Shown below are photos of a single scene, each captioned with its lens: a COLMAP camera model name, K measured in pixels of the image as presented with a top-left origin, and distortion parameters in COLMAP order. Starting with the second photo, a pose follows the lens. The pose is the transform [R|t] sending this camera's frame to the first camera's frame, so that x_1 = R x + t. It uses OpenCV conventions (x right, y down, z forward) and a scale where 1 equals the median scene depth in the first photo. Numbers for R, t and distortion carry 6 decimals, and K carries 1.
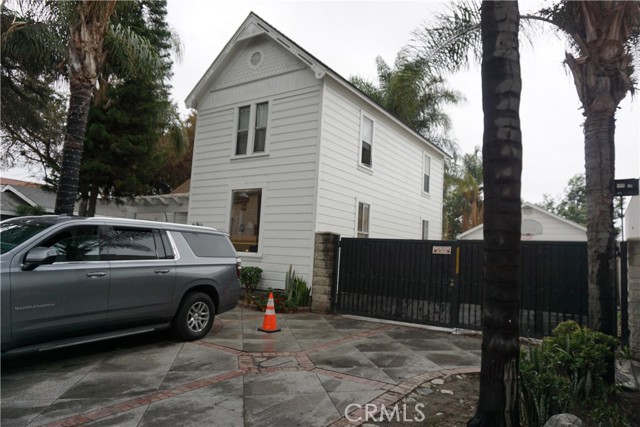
lens RADIAL K [[423.3, 0, 320.0], [0, 423.3, 213.5], [0, 0, 1]] dist [-0.059966, 0.043121]
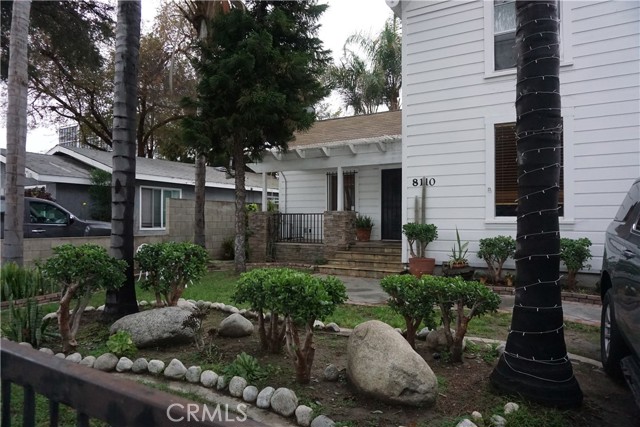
lens RADIAL K [[423.3, 0, 320.0], [0, 423.3, 213.5], [0, 0, 1]] dist [-0.059966, 0.043121]
pose [[0.997719, -0.047605, 0.047854, -0.519069], [0.043519, 0.995592, 0.083080, 0.017714], [-0.051598, -0.080808, 0.995393, 0.350058]]
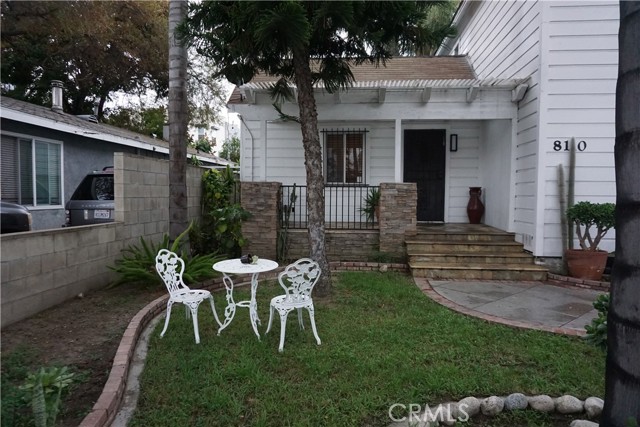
lens RADIAL K [[423.3, 0, 320.0], [0, 423.3, 213.5], [0, 0, 1]] dist [-0.059966, 0.043121]
pose [[0.879901, -0.063083, 0.470951, -0.826225], [-0.011213, 0.988115, 0.153305, 0.038993], [-0.475025, -0.140174, 0.868736, 0.742124]]
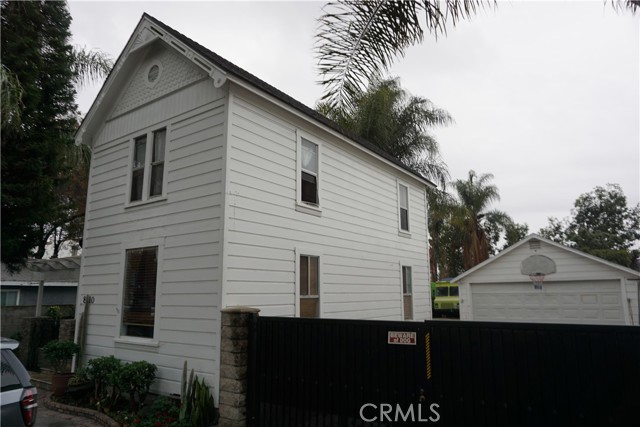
lens RADIAL K [[423.3, 0, 320.0], [0, 423.3, 213.5], [0, 0, 1]] dist [-0.059966, 0.043121]
pose [[0.997826, -0.065727, -0.004752, 0.134495], [0.065083, 0.994222, -0.085365, -0.034056], [0.010335, 0.084870, 0.996338, 0.275097]]
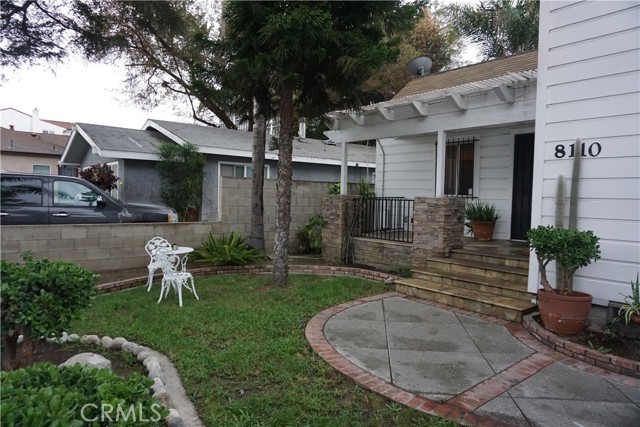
lens RADIAL K [[423.3, 0, 320.0], [0, 423.3, 213.5], [0, 0, 1]] dist [-0.059966, 0.043121]
pose [[0.955074, -0.015954, -0.295938, -0.420467], [0.054168, 0.991126, 0.121386, 0.030029], [0.291376, -0.131963, 0.947463, 0.617732]]
